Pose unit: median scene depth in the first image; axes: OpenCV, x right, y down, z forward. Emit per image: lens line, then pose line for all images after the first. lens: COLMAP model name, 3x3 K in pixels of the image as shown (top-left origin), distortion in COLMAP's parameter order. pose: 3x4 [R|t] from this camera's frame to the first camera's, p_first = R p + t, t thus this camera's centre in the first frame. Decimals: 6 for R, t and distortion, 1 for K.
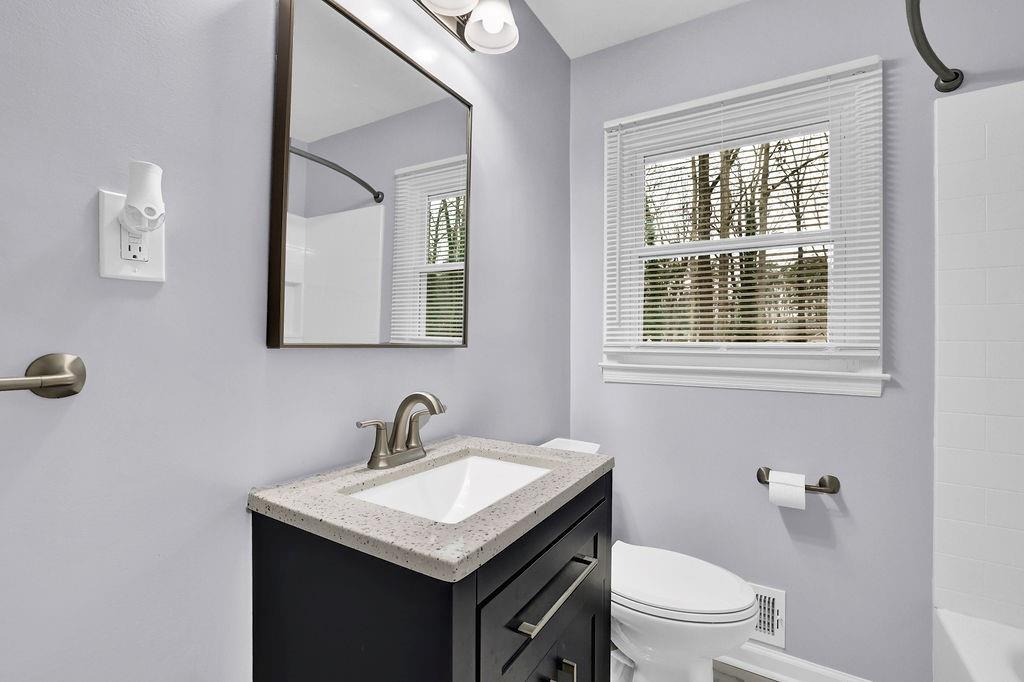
lens RADIAL K [[446.9, 0, 510.3], [0, 446.9, 334.9], [0, 0, 1]] dist [-0.044743, 0.016272]
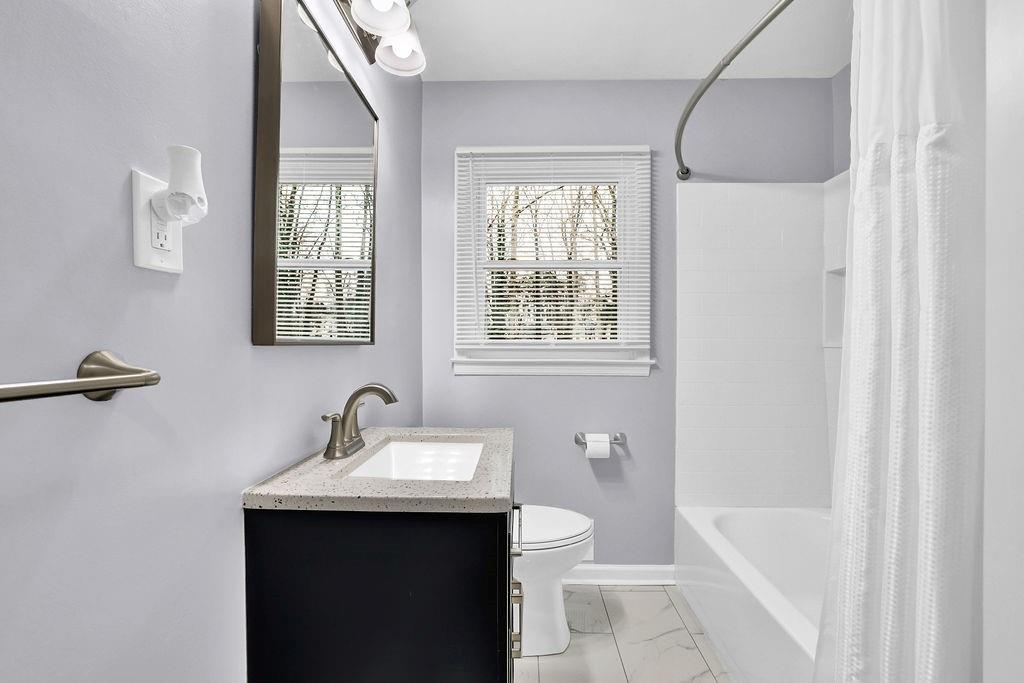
lens RADIAL K [[431.5, 0, 512.0], [0, 431.5, 341.5], [0, 0, 1]] dist [-0.023242, 0.000068]
pose [[0.873552, -0.004894, 0.486706, -0.370267], [-0.002559, 0.999889, 0.014648, 0.004730], [-0.486723, -0.014041, 0.873443, -0.081730]]
